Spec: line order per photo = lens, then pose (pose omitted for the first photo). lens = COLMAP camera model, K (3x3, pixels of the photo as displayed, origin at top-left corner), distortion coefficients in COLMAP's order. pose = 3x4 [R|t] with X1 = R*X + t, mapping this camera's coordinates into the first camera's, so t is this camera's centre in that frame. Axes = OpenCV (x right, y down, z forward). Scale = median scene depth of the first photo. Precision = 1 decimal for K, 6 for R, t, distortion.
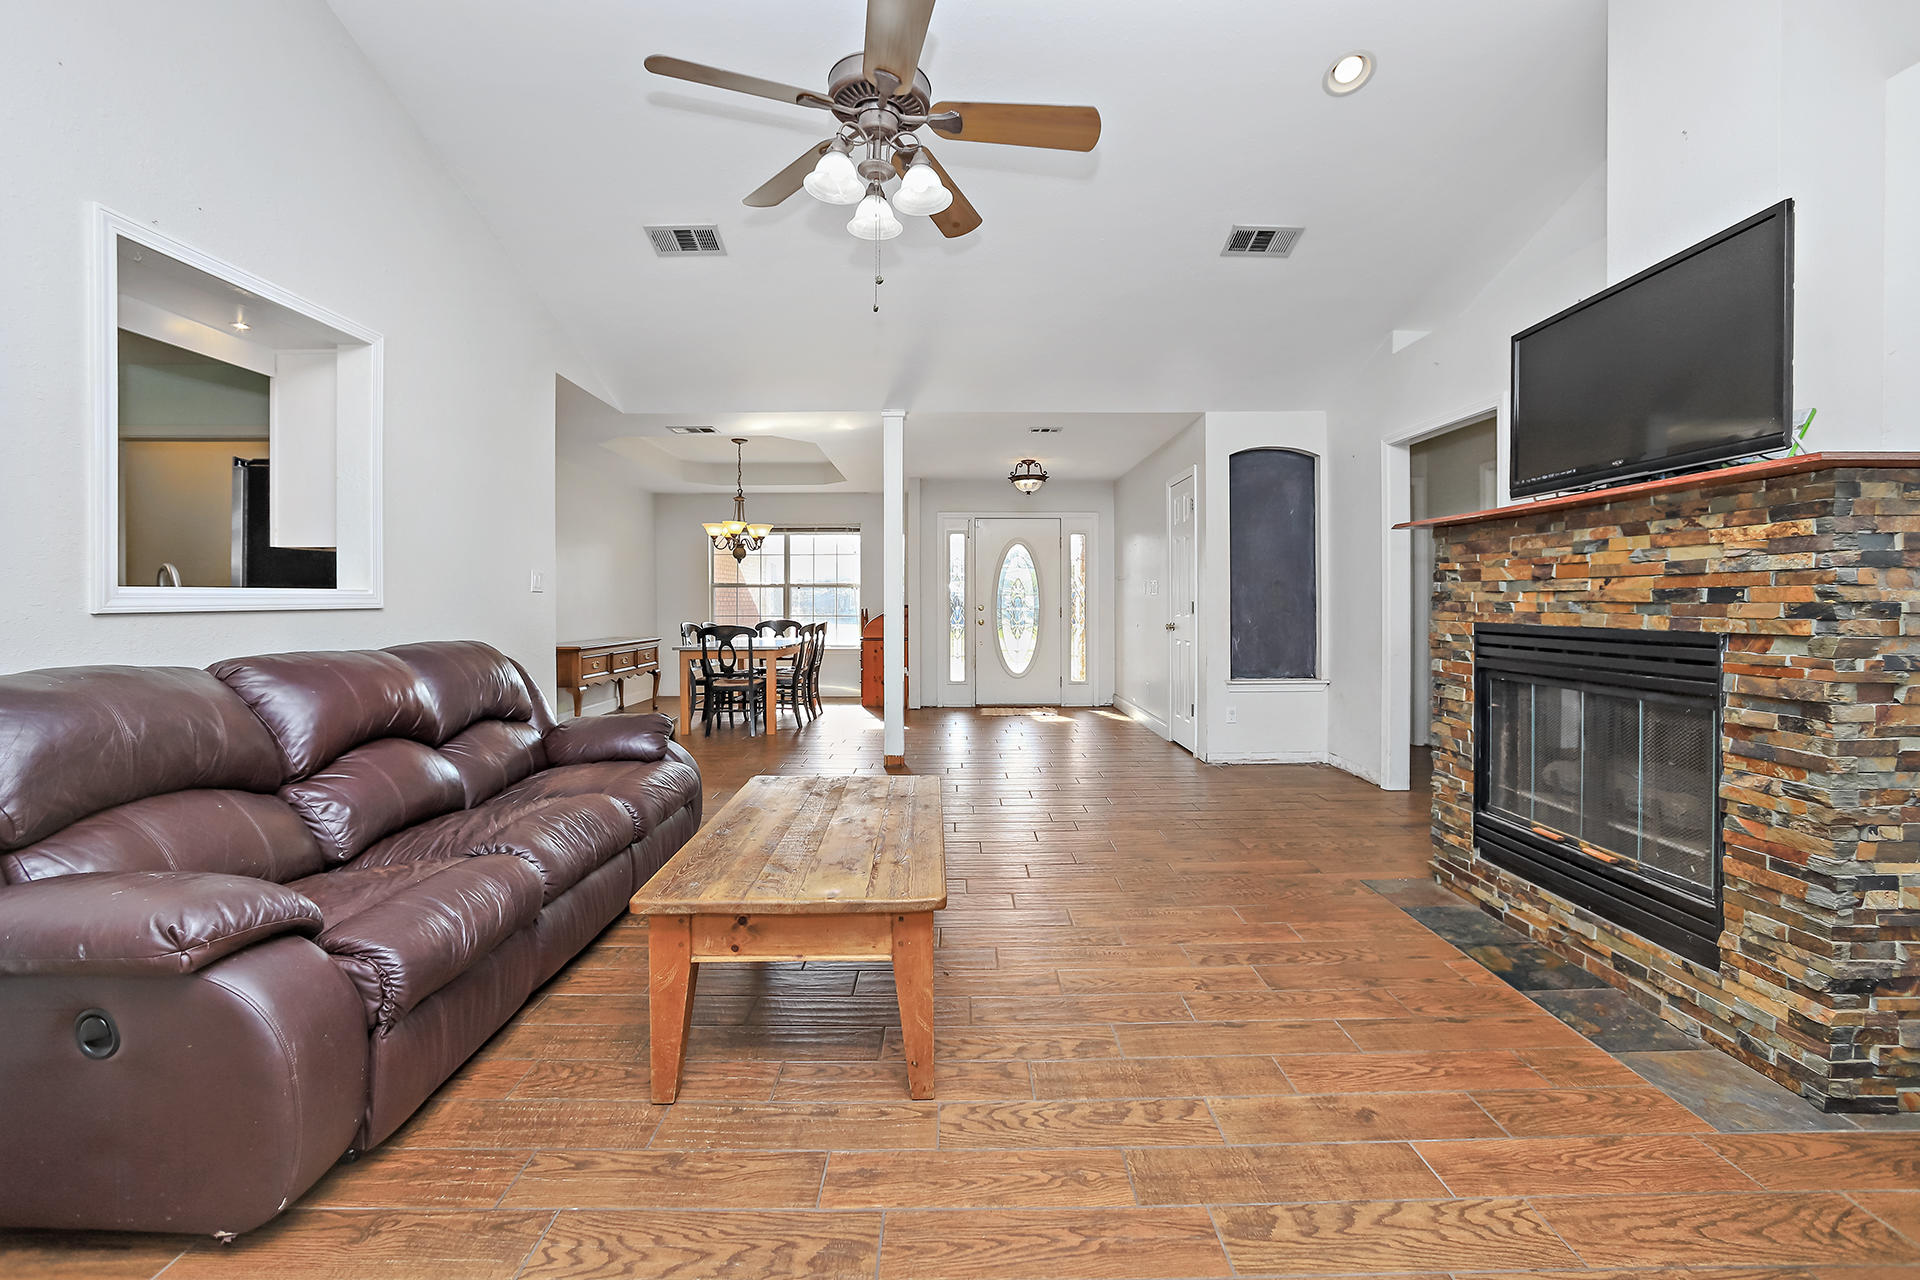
lens RADIAL K [[772.2, 0, 959.5], [0, 772.2, 605.9], [0, 0, 1]] dist [-0.029141, 0.008452]
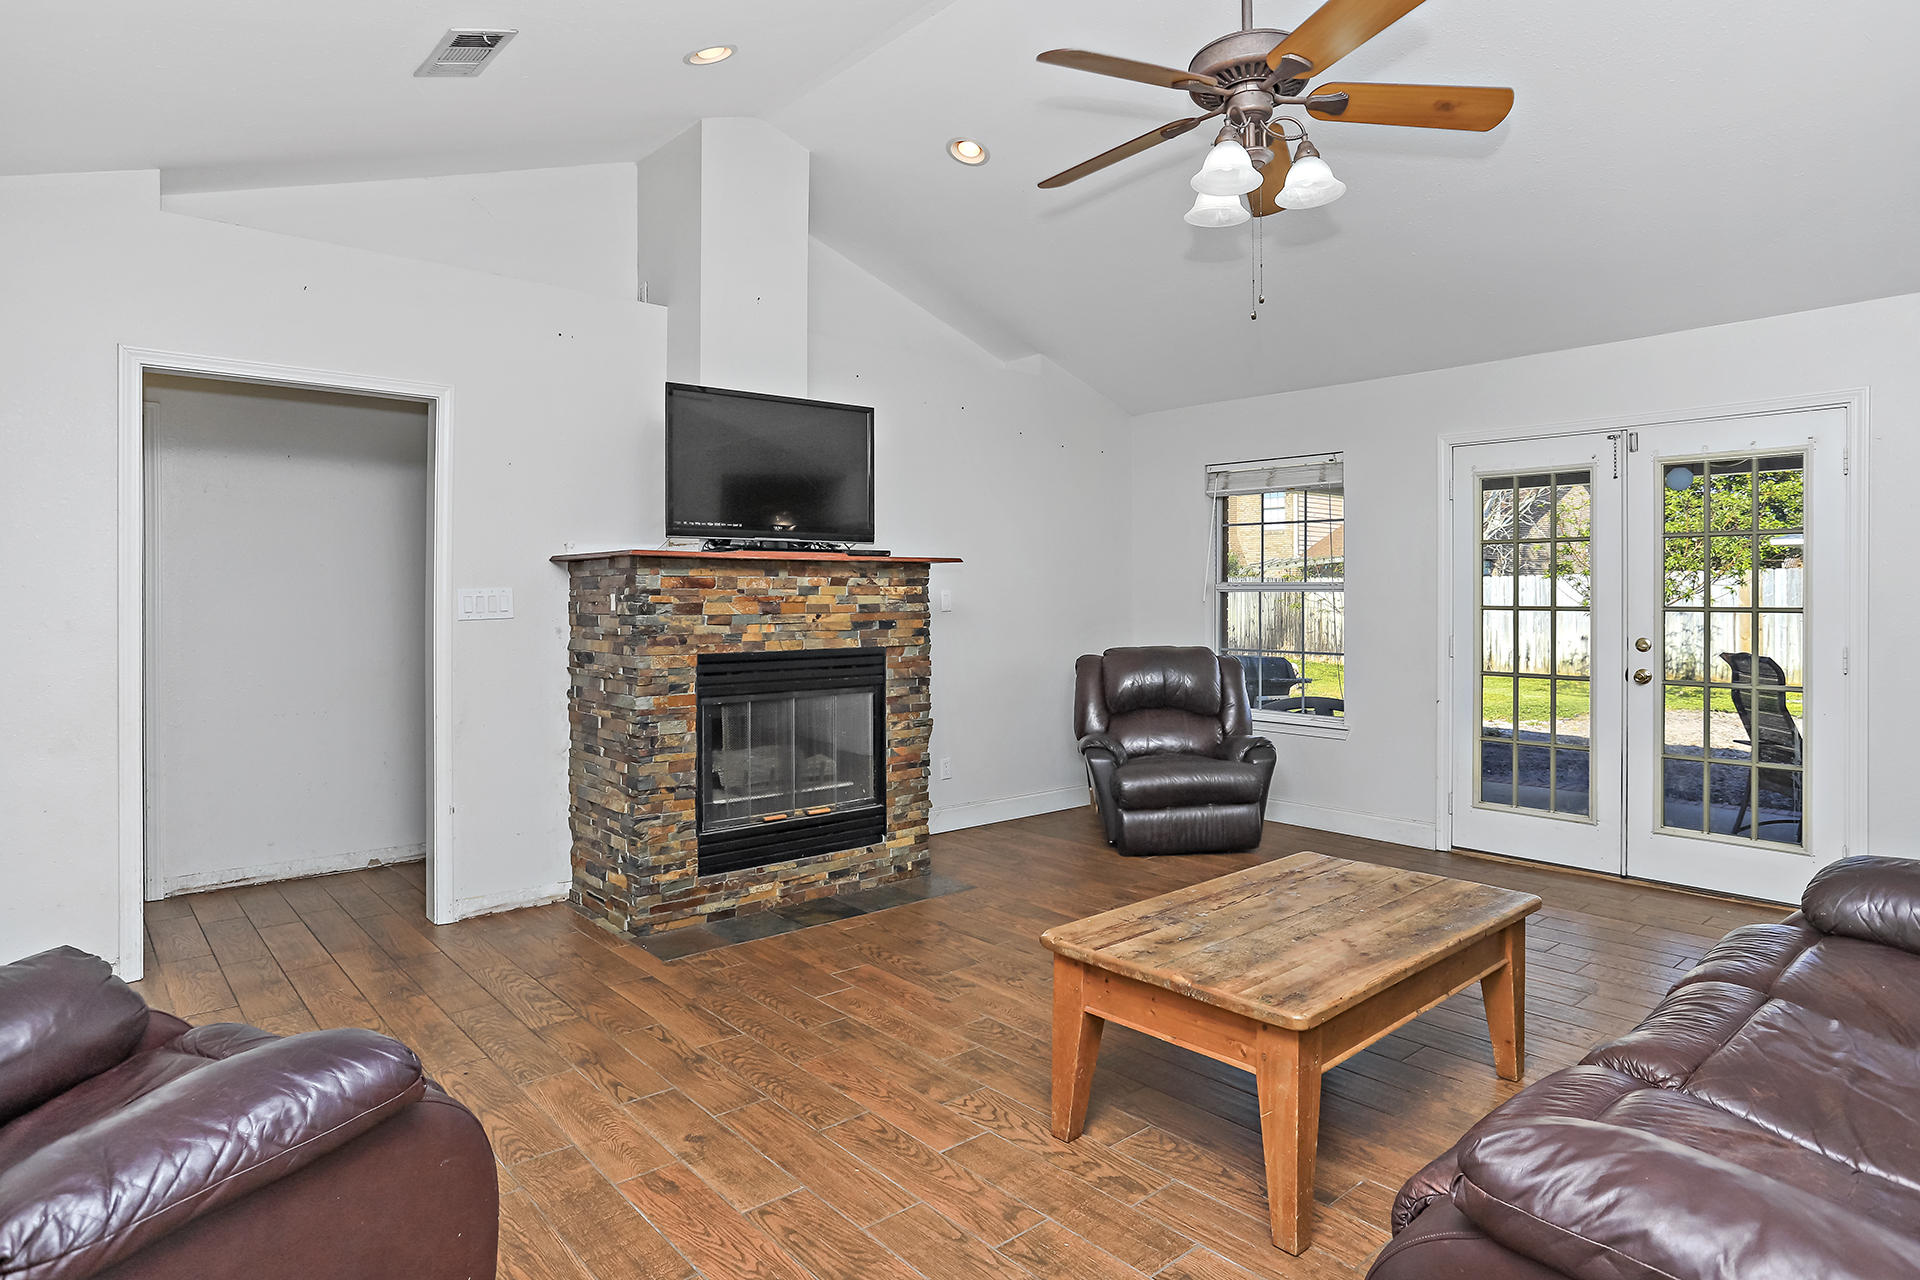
lens RADIAL K [[1080.2, 0, 952.6], [0, 1080.2, 590.0], [0, 0, 1]] dist [-0.049513, 0.005634]
pose [[-0.655391, 0.002440, 0.755286, -0.825196], [0.005183, 0.999986, 0.001267, -0.081508], [-0.755272, 0.004745, -0.655394, 2.111301]]
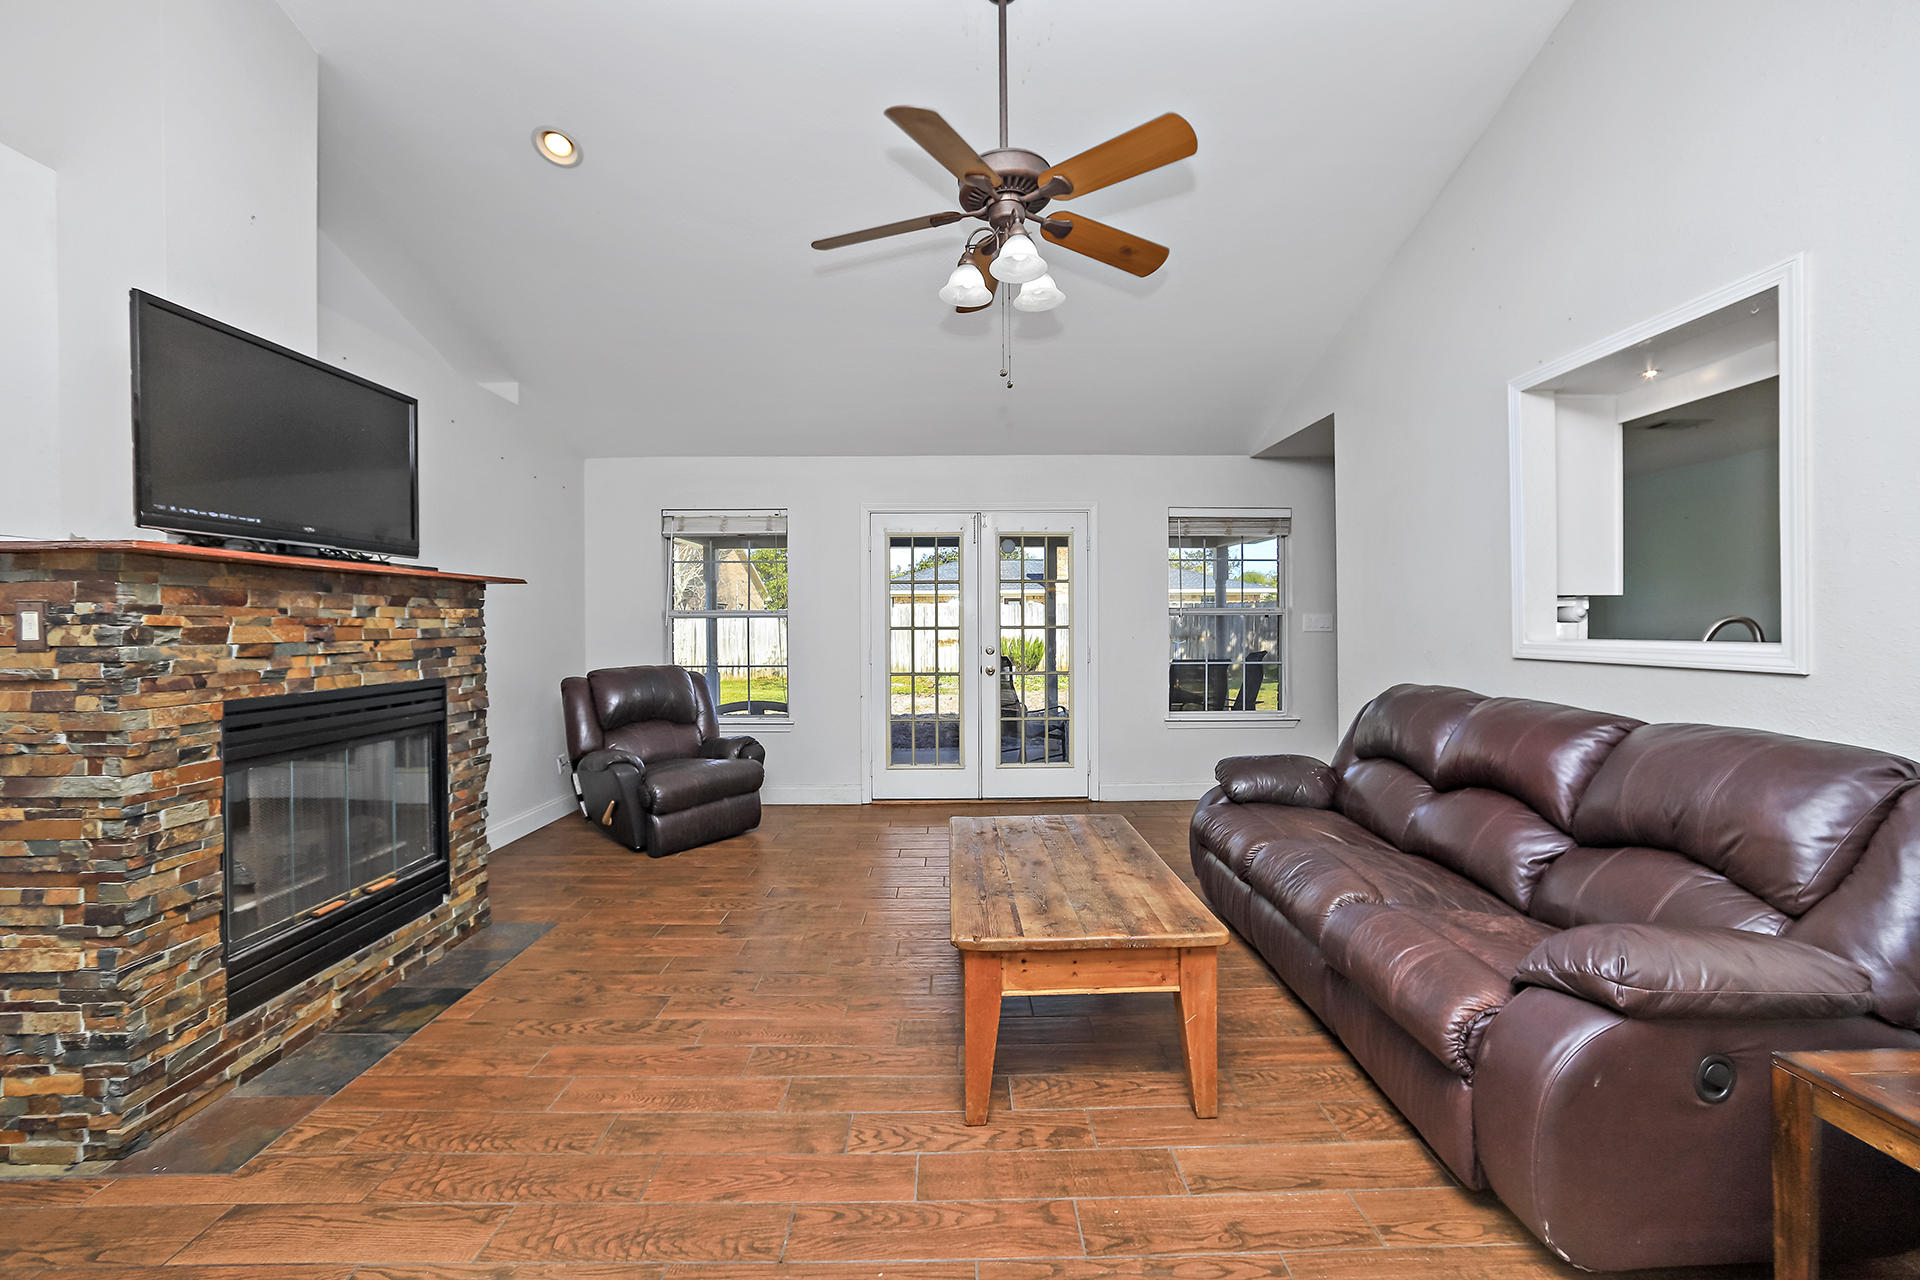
lens RADIAL K [[772.2, 0, 972.7], [0, 772.2, 627.2], [0, 0, 1]] dist [-0.029141, 0.008452]
pose [[-0.999767, 0.002598, -0.021438, -0.016345], [0.002338, 0.999924, 0.012145, -0.067561], [0.021468, 0.012092, -0.999696, 2.139533]]
